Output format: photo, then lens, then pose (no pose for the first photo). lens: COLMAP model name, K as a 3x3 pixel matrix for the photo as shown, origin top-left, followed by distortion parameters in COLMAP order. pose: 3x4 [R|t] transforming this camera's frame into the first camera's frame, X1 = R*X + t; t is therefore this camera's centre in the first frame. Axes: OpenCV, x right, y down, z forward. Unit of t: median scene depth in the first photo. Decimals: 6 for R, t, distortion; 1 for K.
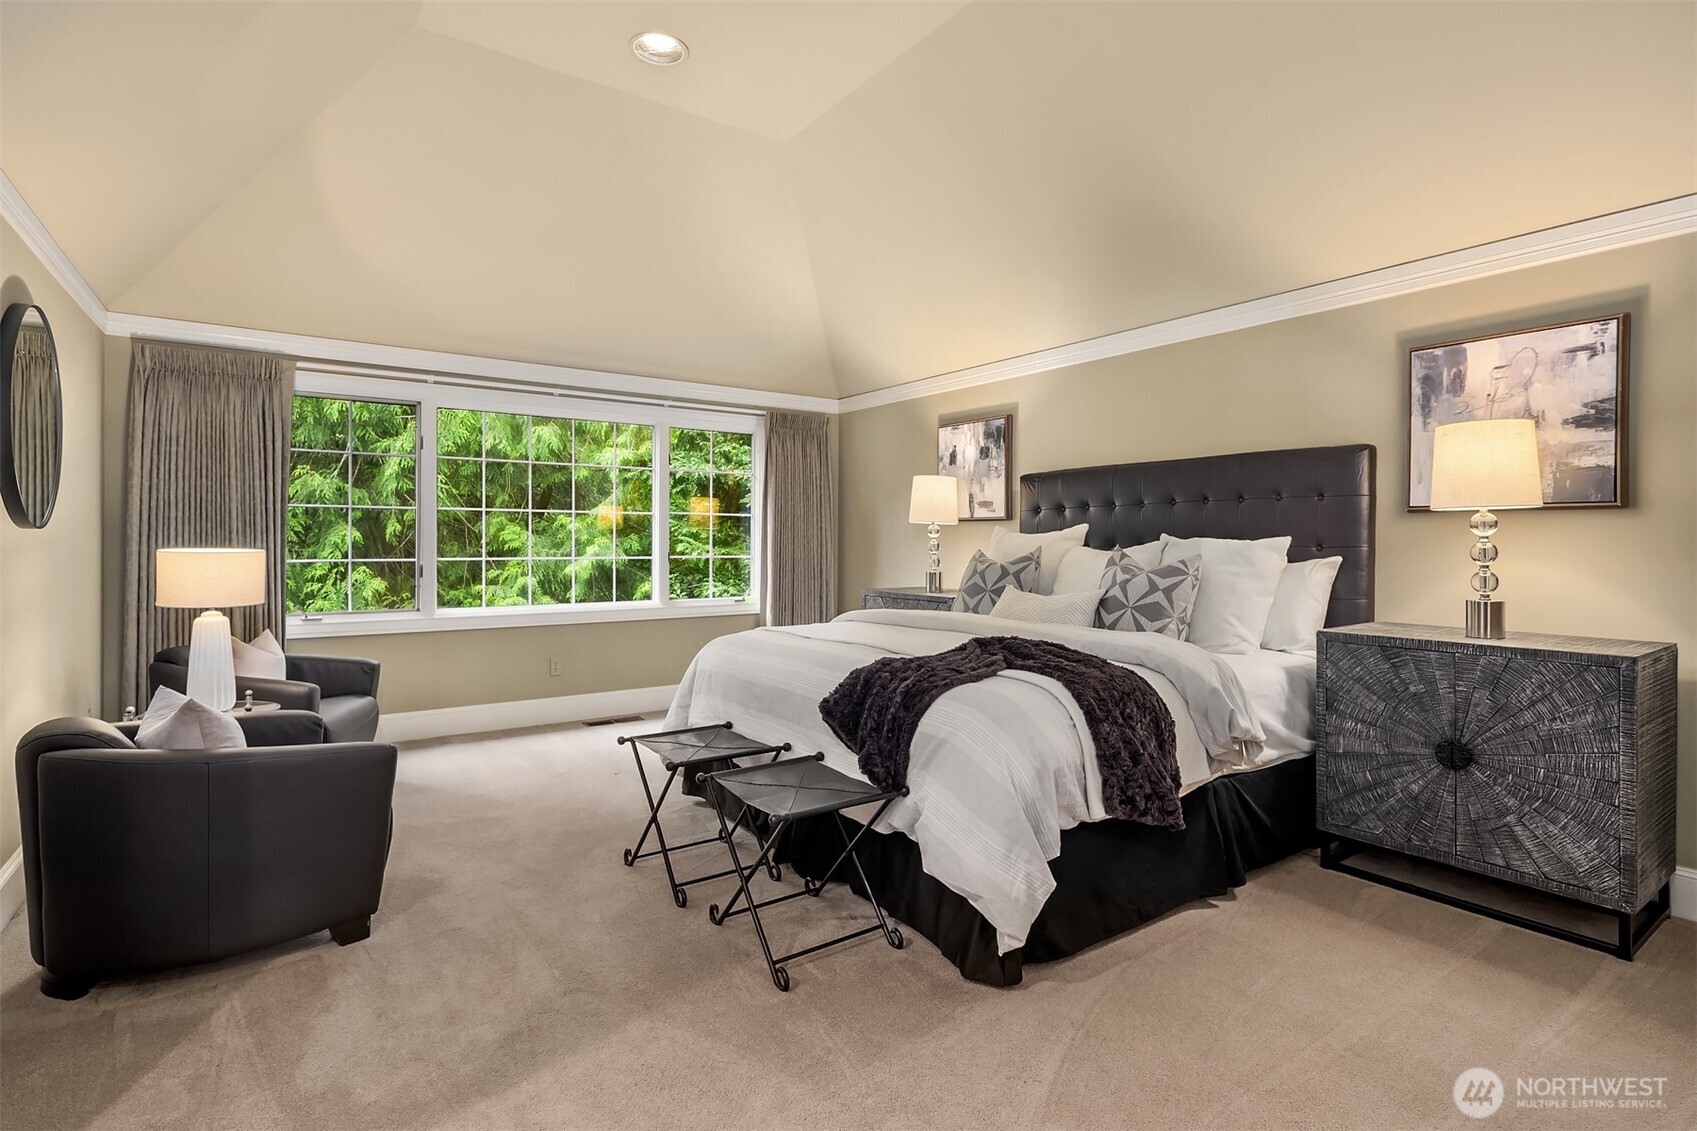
lens RADIAL K [[825.9, 0, 843.1], [0, 825.9, 532.8], [0, 0, 1]] dist [0.001133, -0.004586]
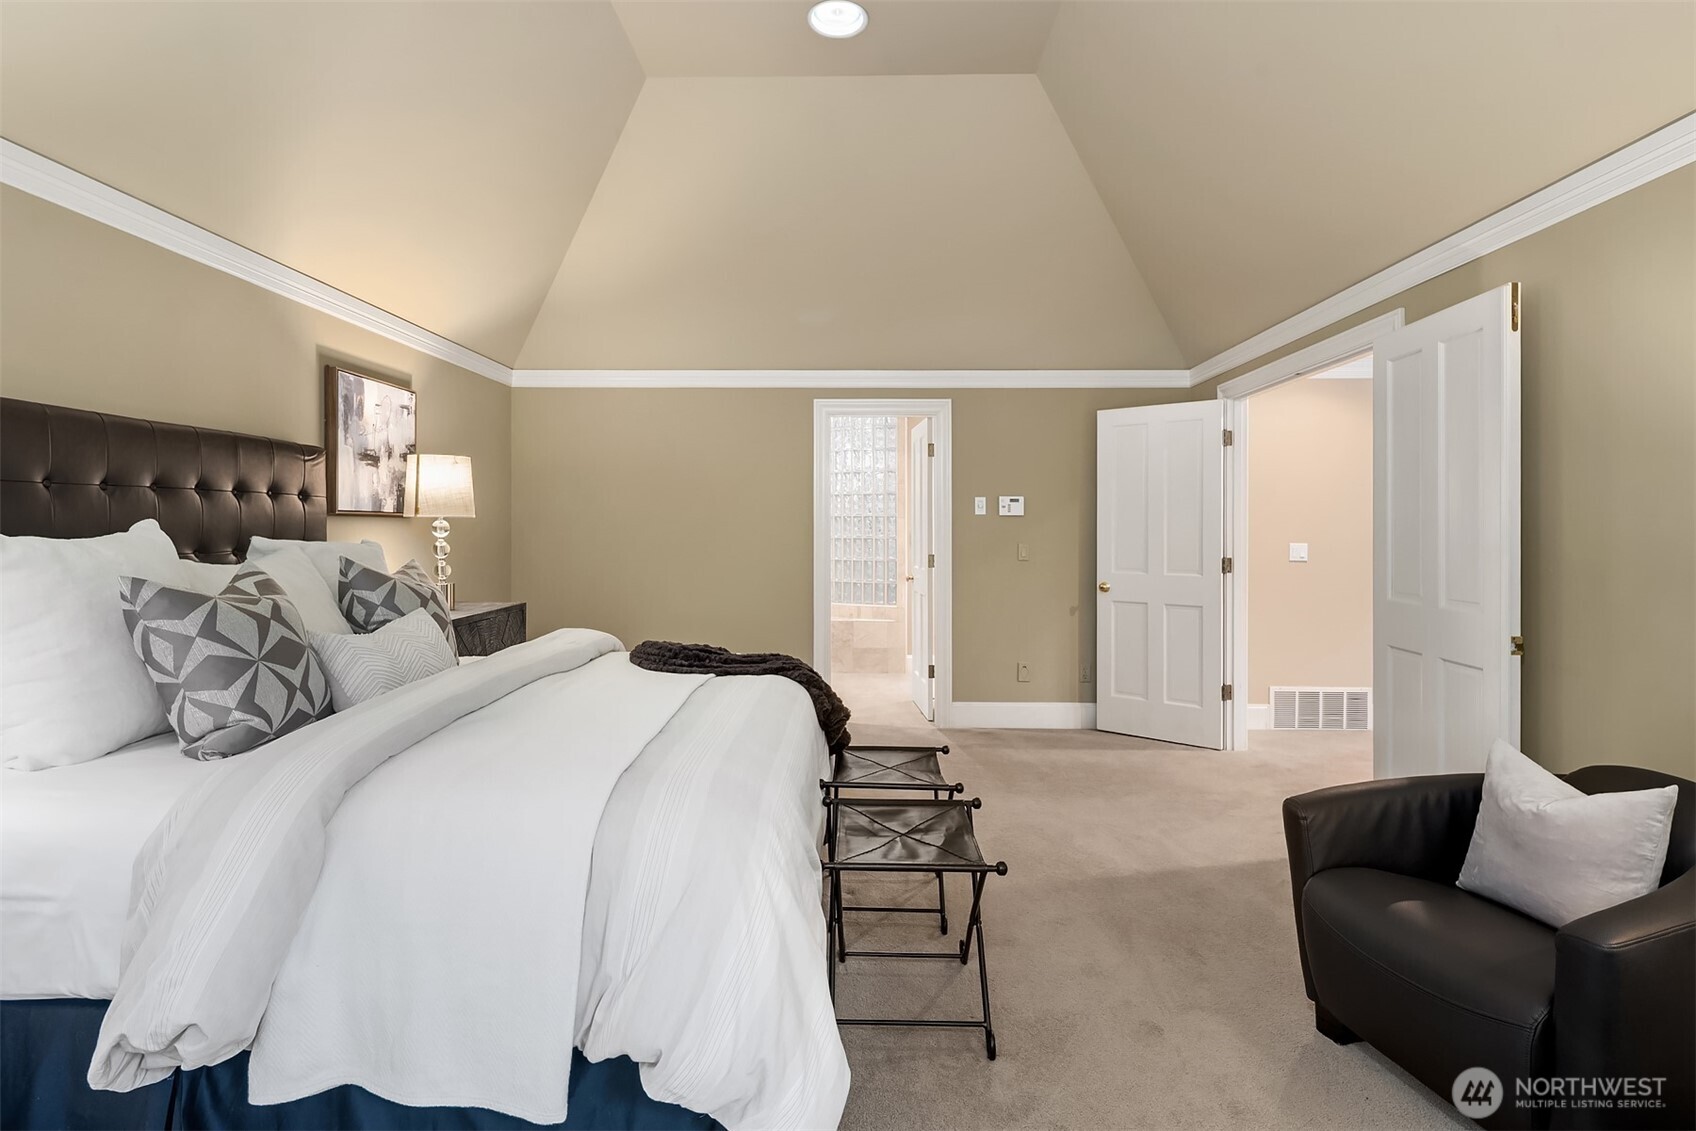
lens RADIAL K [[825.4, 0, 842.6], [0, 825.4, 532.8], [0, 0, 1]] dist [0.001133, -0.004586]
pose [[-0.810479, -0.002612, 0.585762, -0.520003], [-0.002452, 0.999996, 0.001067, -0.005677], [-0.585763, -0.000571, -0.810482, 1.560852]]
